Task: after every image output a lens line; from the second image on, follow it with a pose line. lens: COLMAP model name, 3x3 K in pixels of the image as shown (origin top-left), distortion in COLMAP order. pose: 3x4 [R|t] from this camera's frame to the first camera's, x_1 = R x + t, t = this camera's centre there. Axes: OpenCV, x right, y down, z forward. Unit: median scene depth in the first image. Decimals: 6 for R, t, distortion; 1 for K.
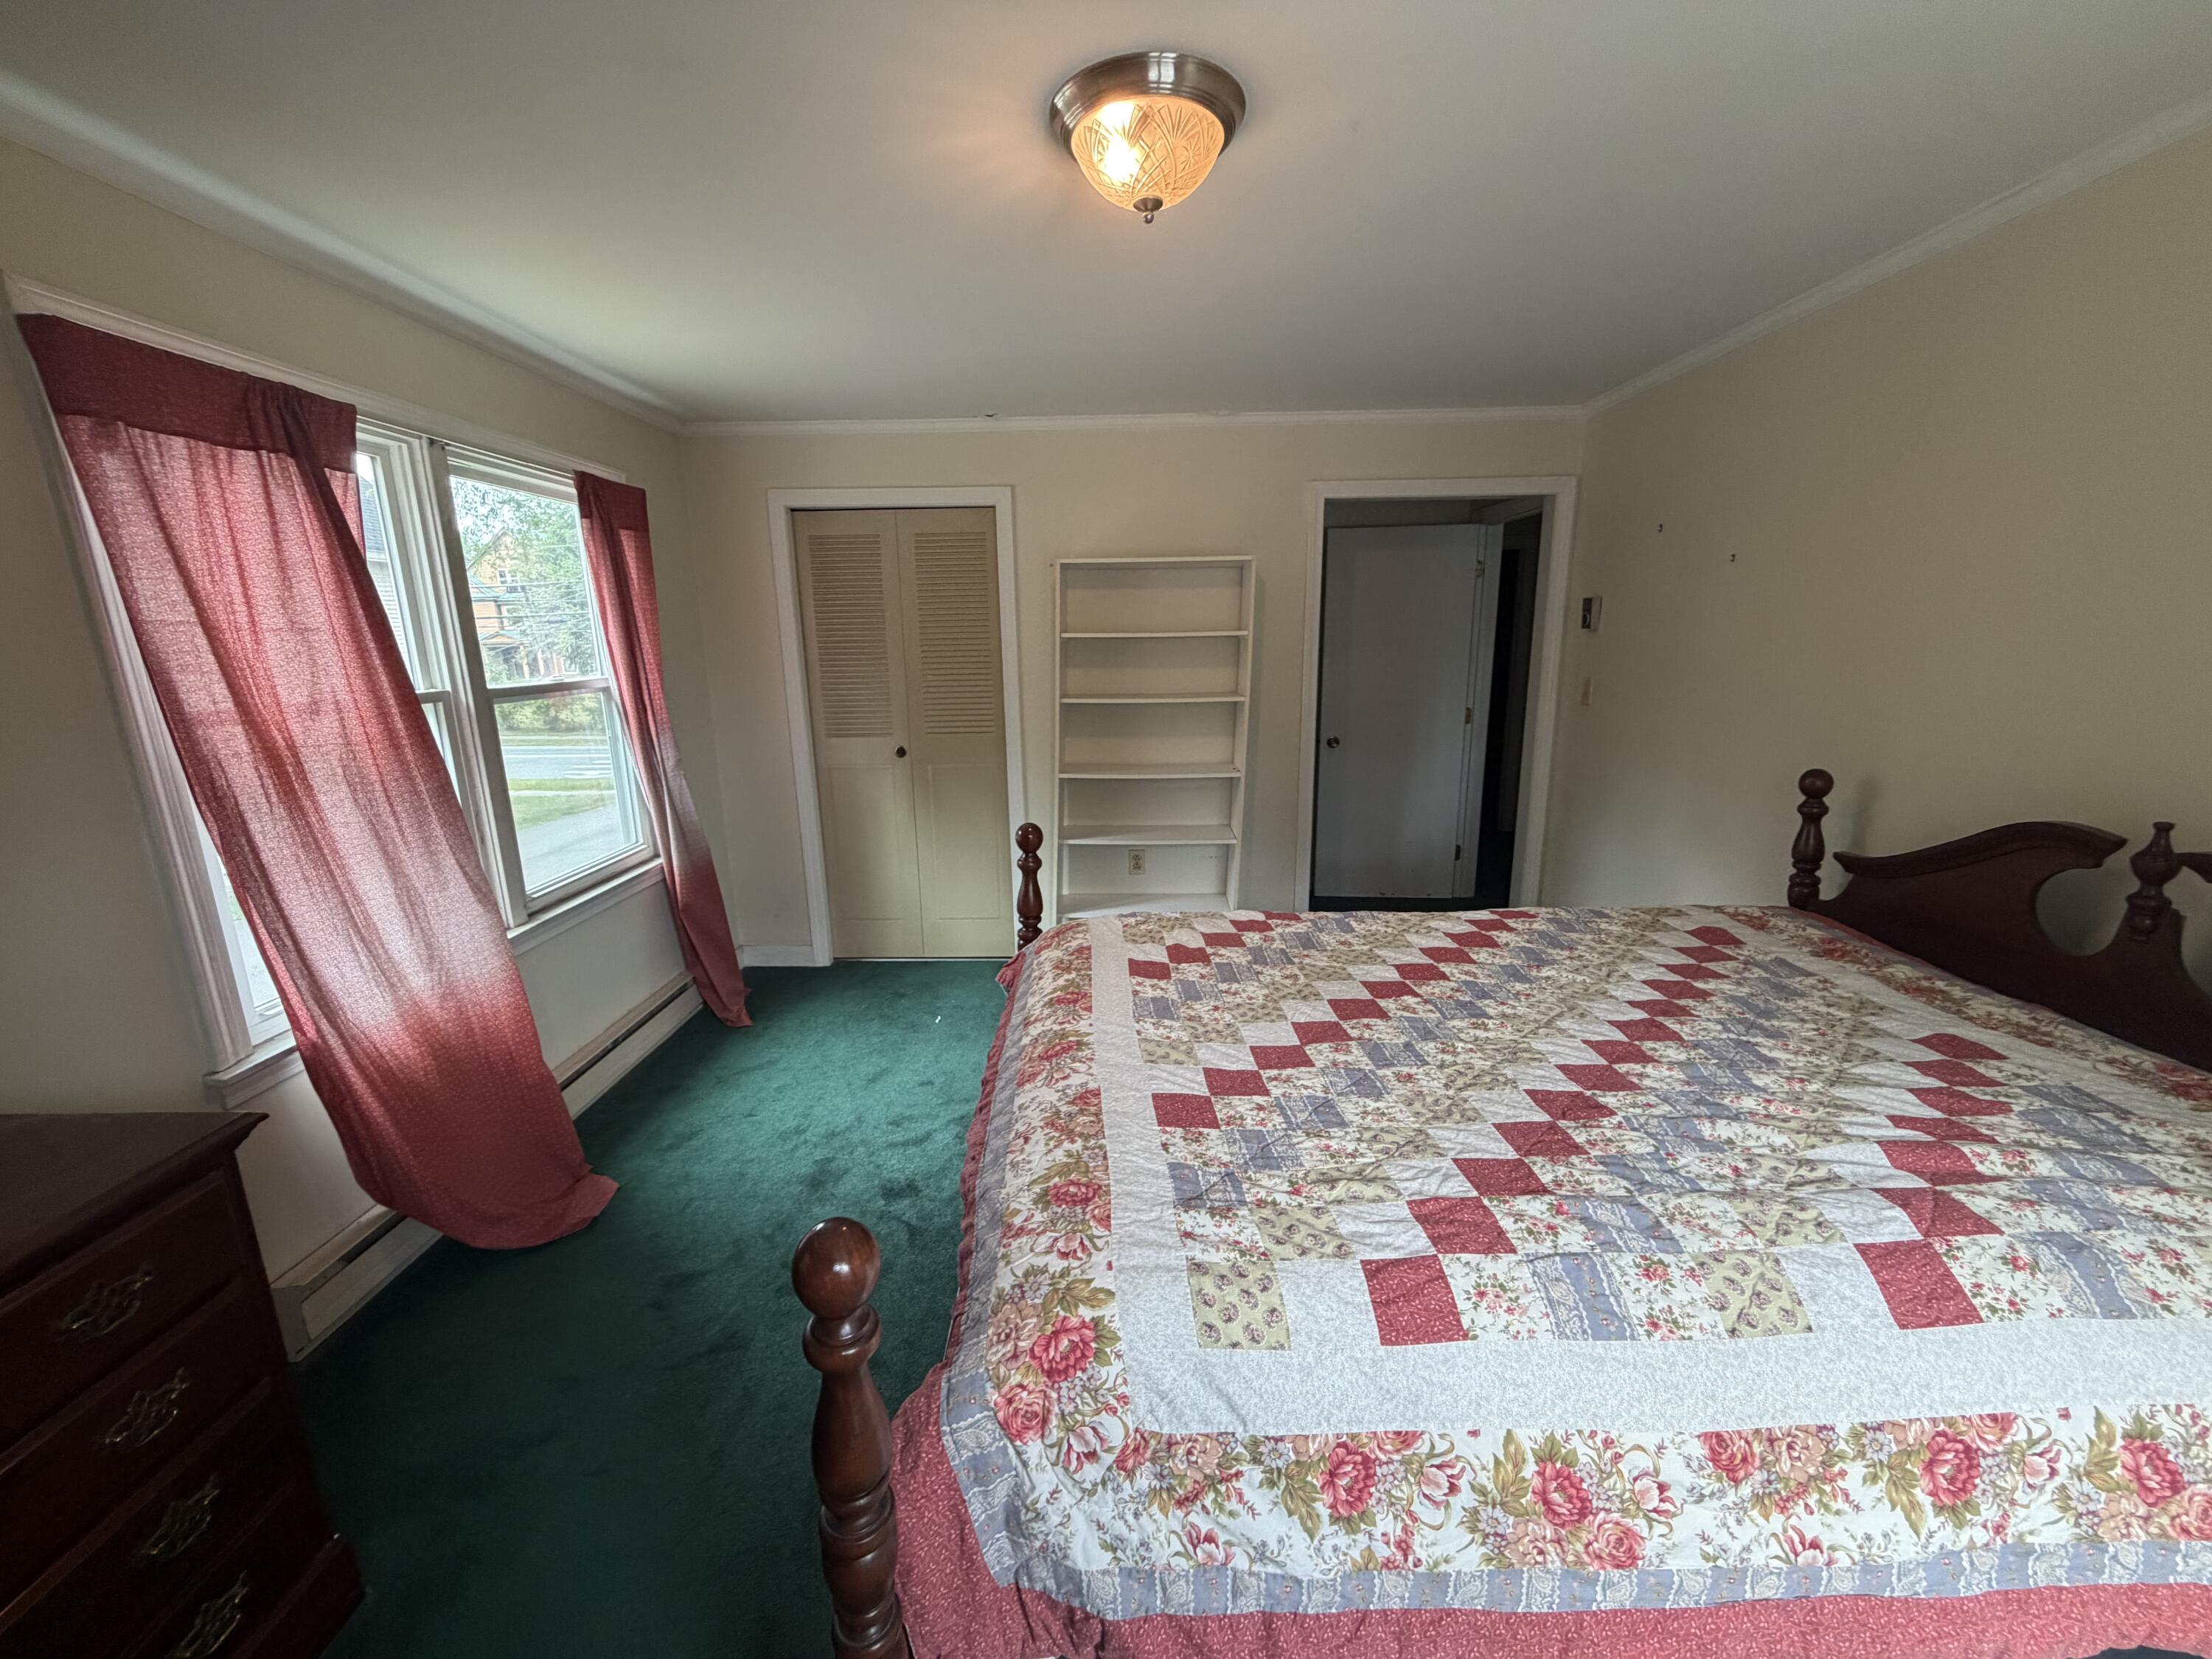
lens RADIAL K [[885.7, 0, 1106.2], [0, 885.7, 841.6], [0, 0, 1]] dist [-0.000660, -0.000204]
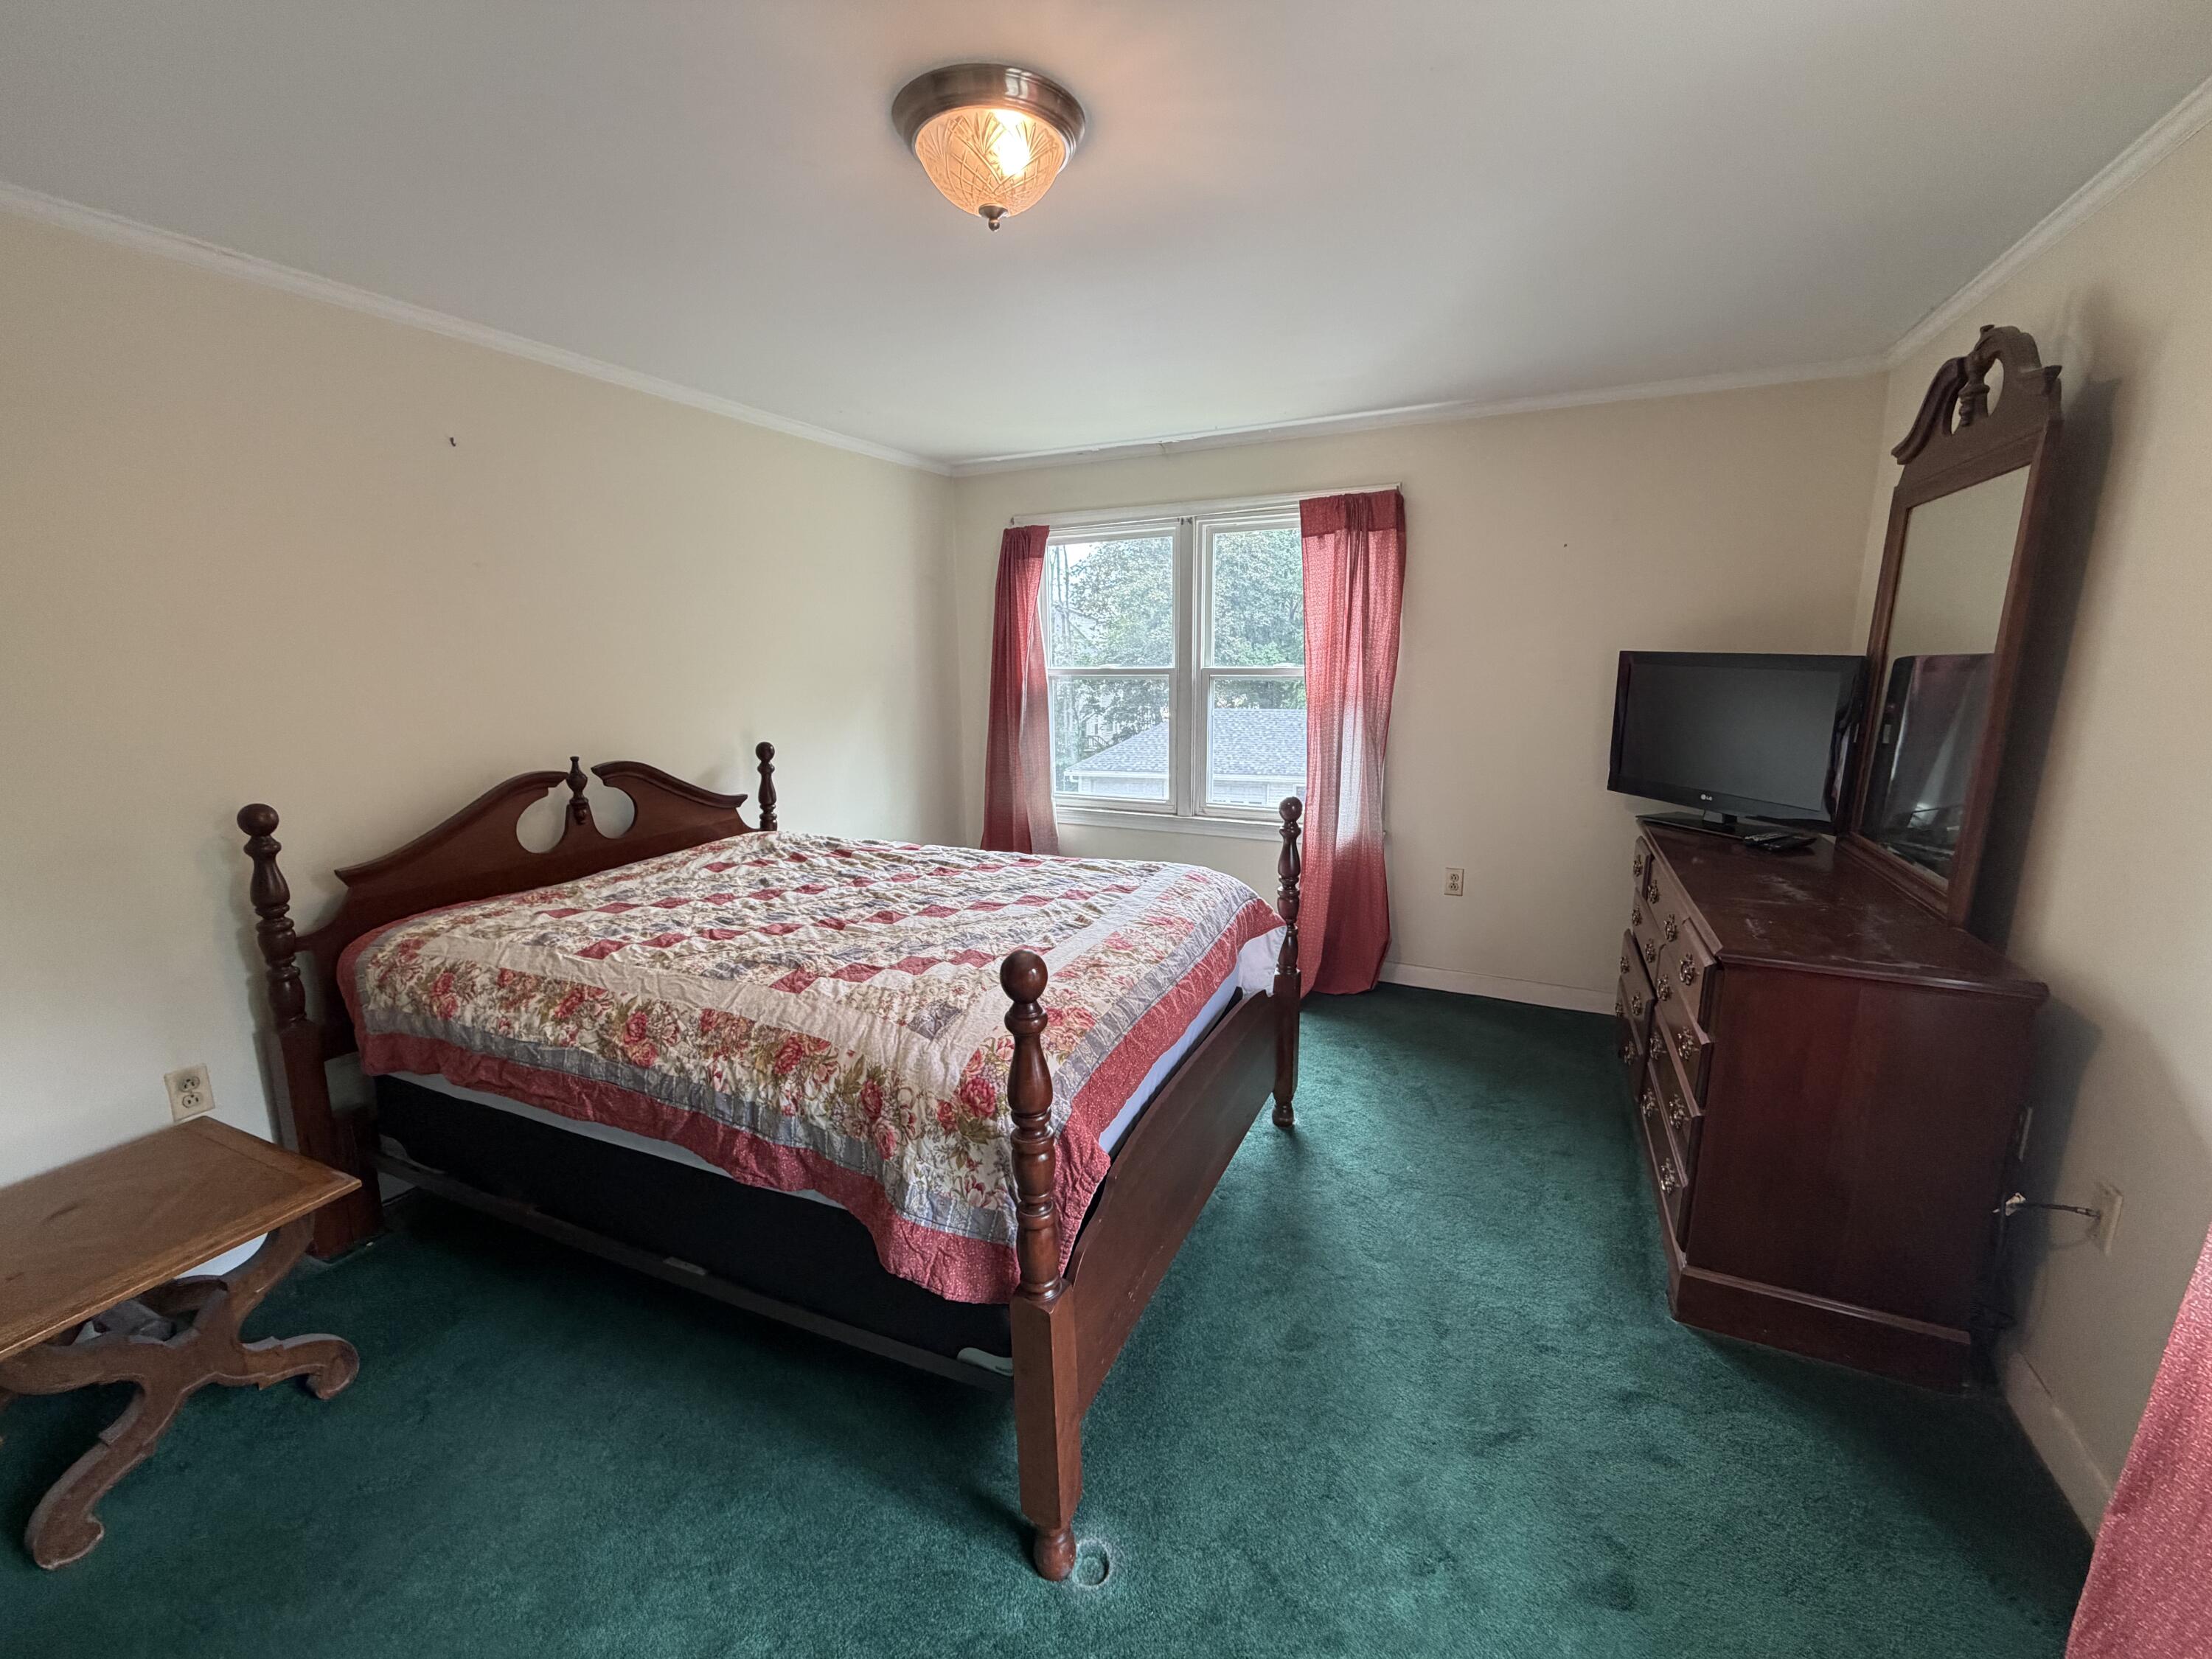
lens RADIAL K [[885.7, 0, 1104.8], [0, 885.7, 831.1], [0, 0, 1]] dist [-0.000660, -0.000204]
pose [[-0.909336, -0.059505, 0.411786, -0.508989], [0.114301, 0.915912, 0.384760, -0.421732], [-0.400054, 0.396944, -0.826070, 1.962882]]
